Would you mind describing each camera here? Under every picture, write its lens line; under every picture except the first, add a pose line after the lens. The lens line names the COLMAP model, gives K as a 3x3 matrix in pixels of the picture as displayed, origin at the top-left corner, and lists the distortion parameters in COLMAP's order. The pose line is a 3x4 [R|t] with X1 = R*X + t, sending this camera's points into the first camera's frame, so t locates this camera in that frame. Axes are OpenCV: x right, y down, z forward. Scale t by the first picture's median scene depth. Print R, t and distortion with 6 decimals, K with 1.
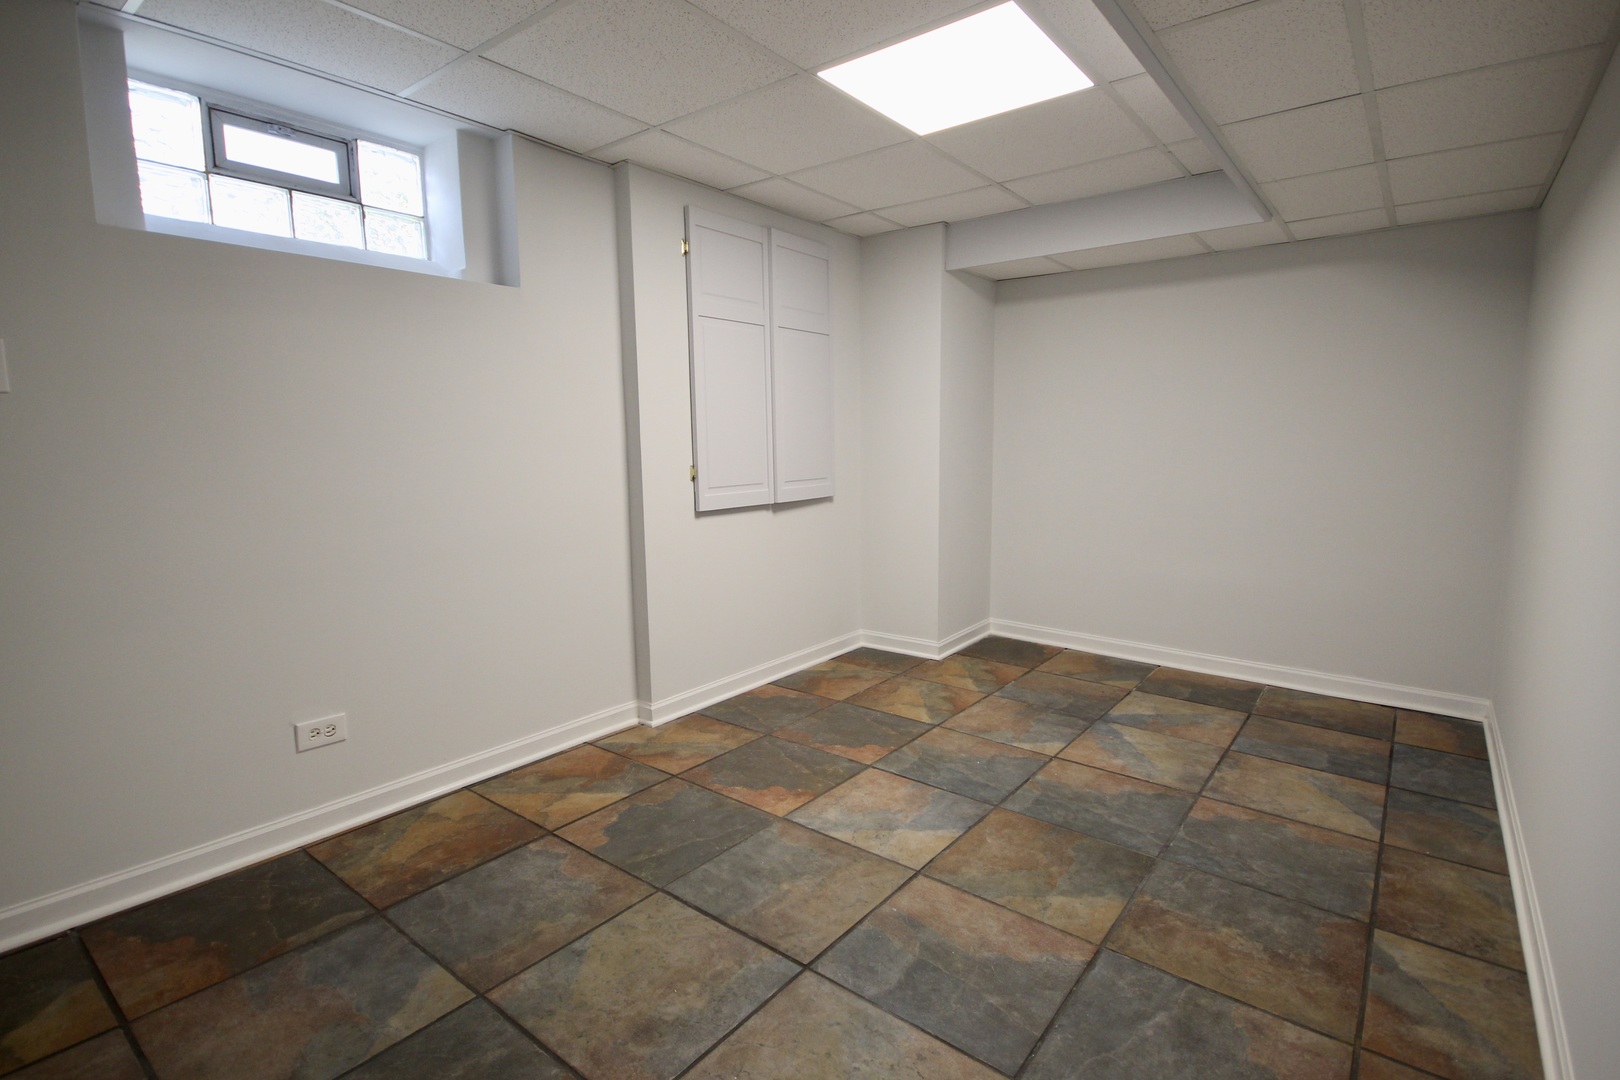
lens RADIAL K [[751.6, 0, 813.2], [0, 751.6, 530.5], [0, 0, 1]] dist [0.004297, -0.003067]
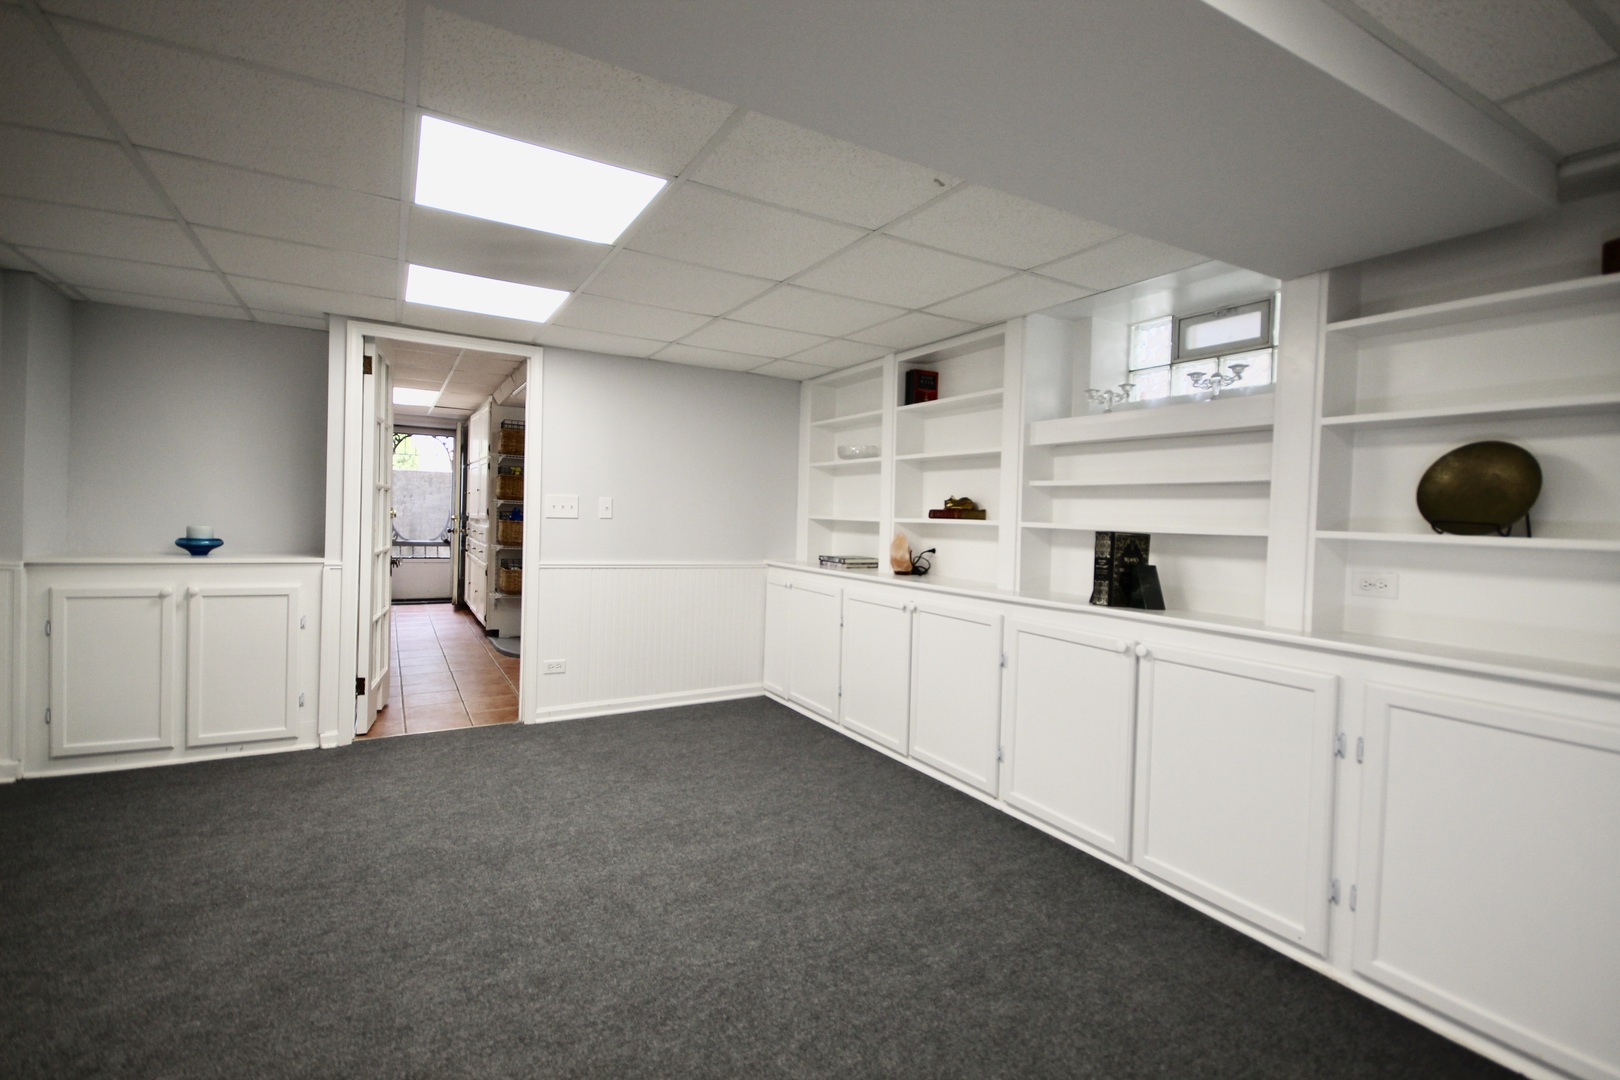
lens RADIAL K [[751.6, 0, 816.4], [0, 751.6, 537.5], [0, 0, 1]] dist [0.004297, -0.003067]
pose [[-0.399496, 0.029467, -0.916261, 0.810725], [-0.171261, 0.979488, 0.106171, -0.160022], [0.900596, 0.199334, -0.386255, 0.938851]]
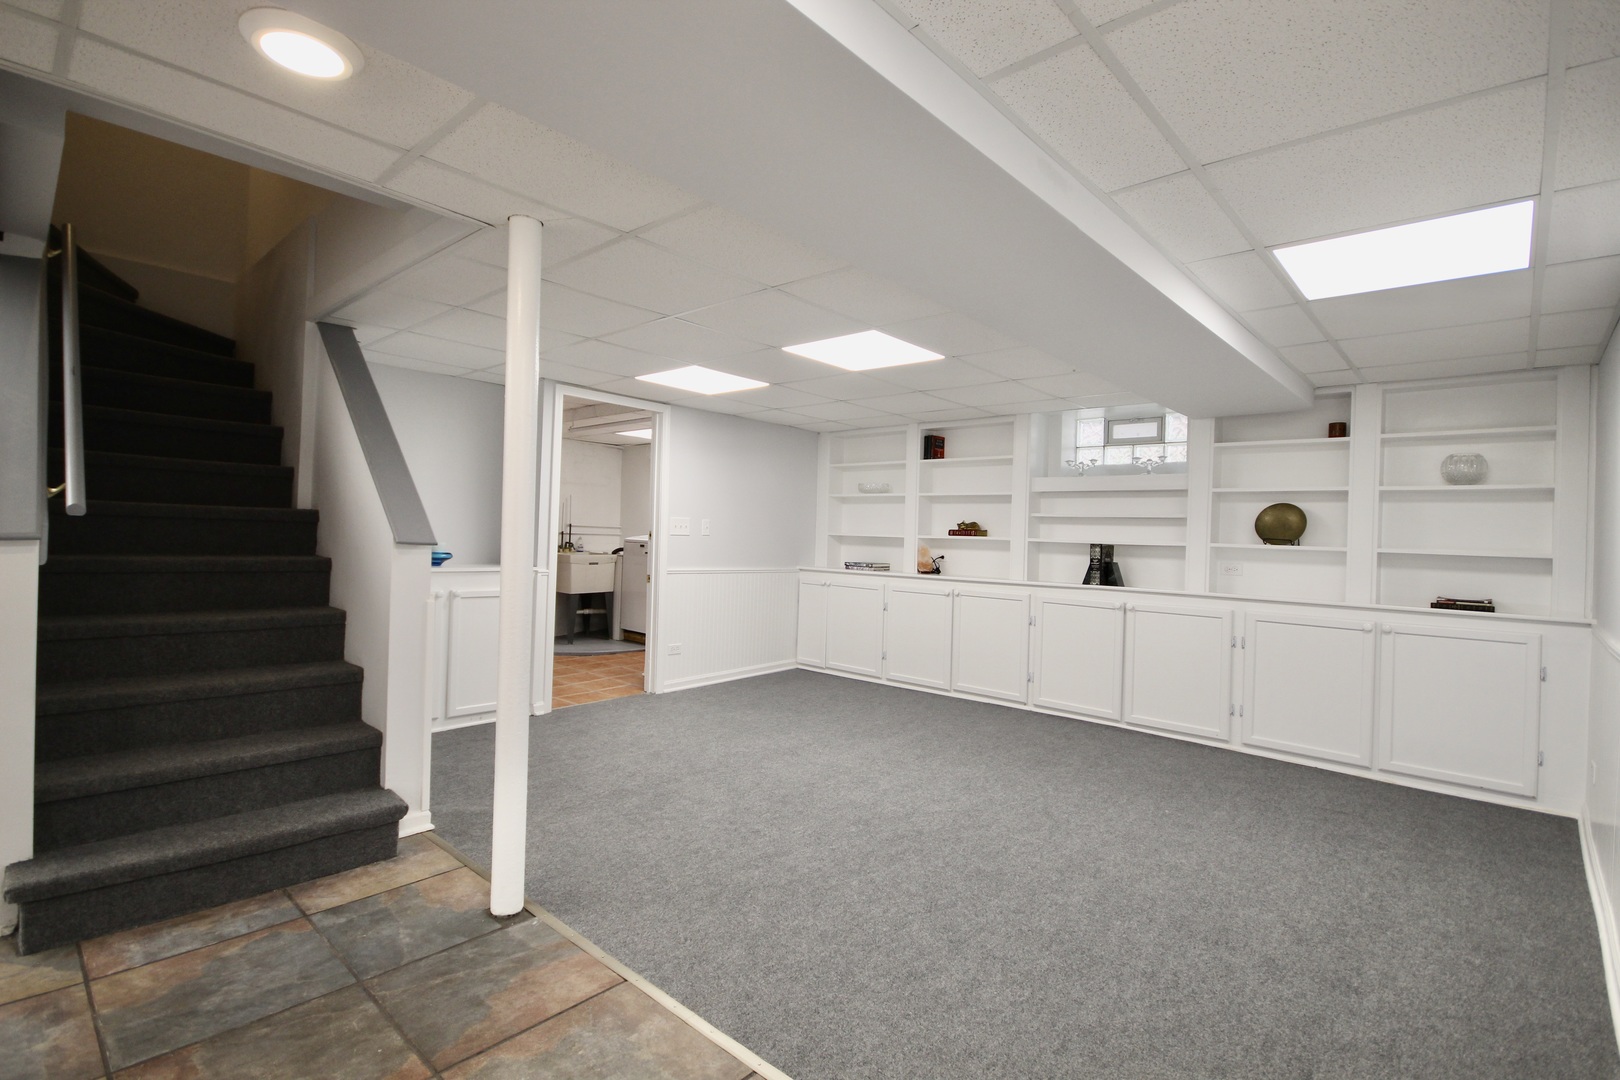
lens RADIAL K [[751.6, 0, 819.9], [0, 751.6, 533.6], [0, 0, 1]] dist [0.004297, -0.003067]
pose [[-0.093027, 0.009347, -0.995620, 1.735127], [-0.189594, 0.981493, 0.026929, -0.058577], [0.977446, 0.191269, -0.089533, 0.309185]]
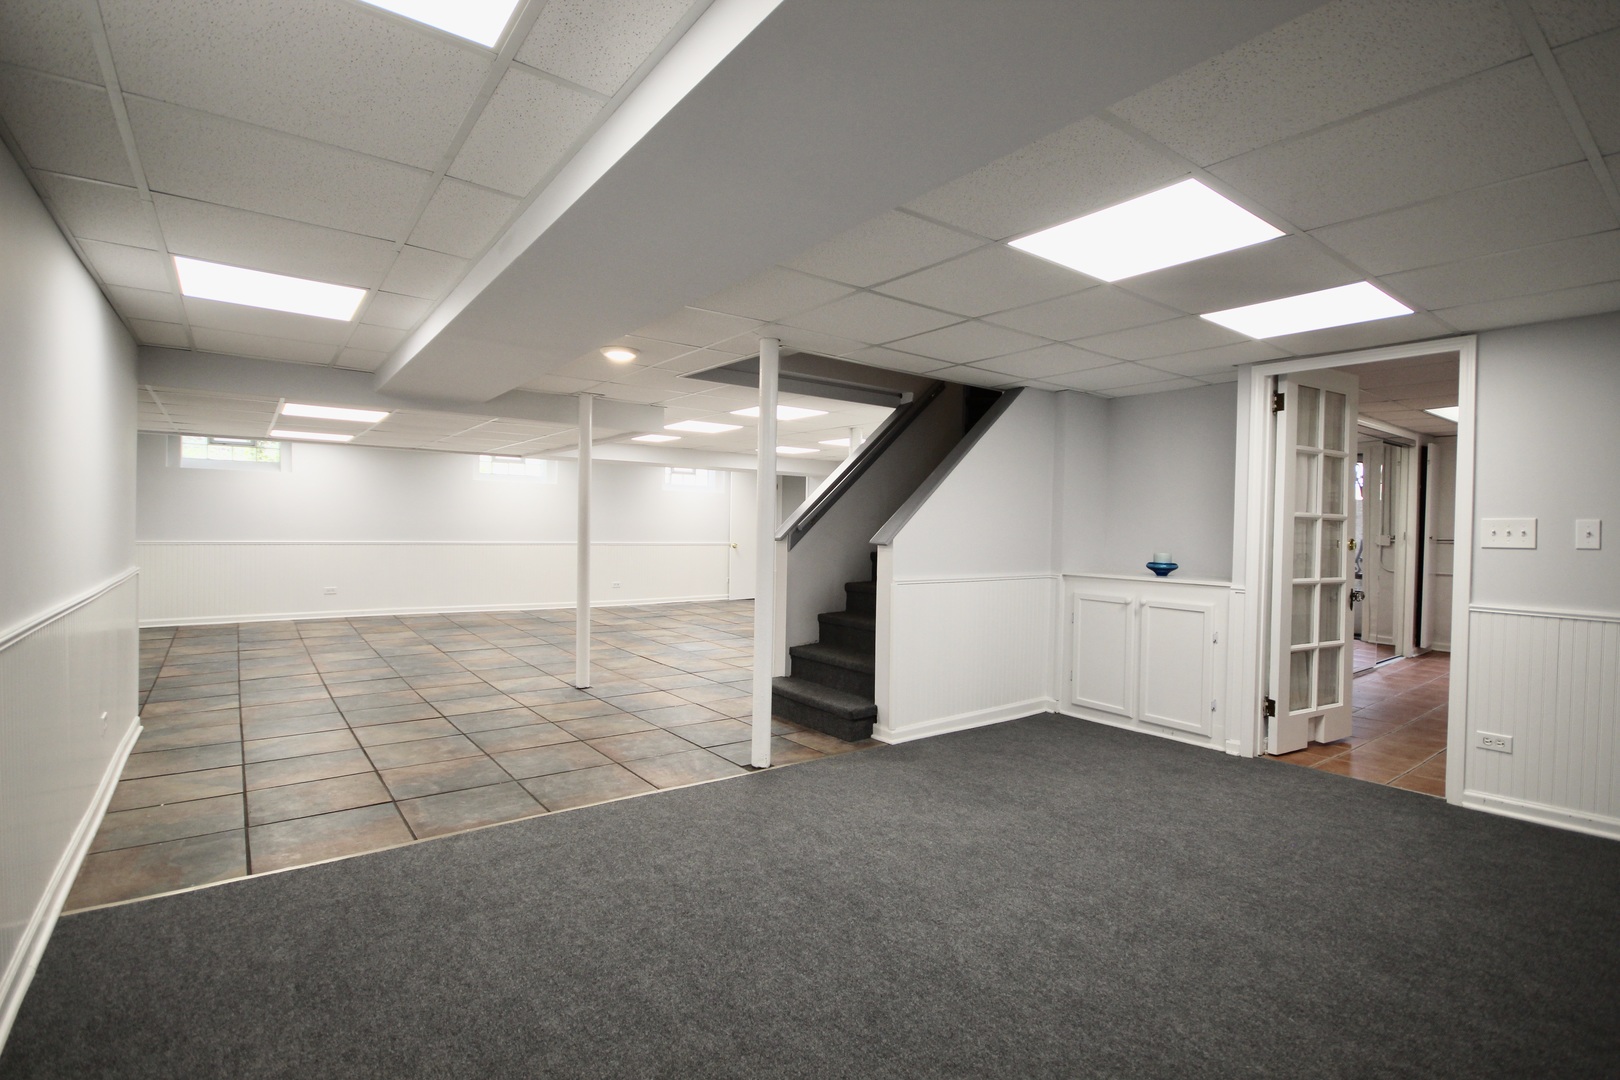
lens RADIAL K [[751.6, 0, 814.2], [0, 751.6, 535.4], [0, 0, 1]] dist [0.004297, -0.003067]
pose [[-0.962246, -0.003676, 0.272157, 0.236261], [0.041626, 0.986159, 0.160492, -0.207676], [-0.268980, 0.165762, -0.948774, 1.333782]]
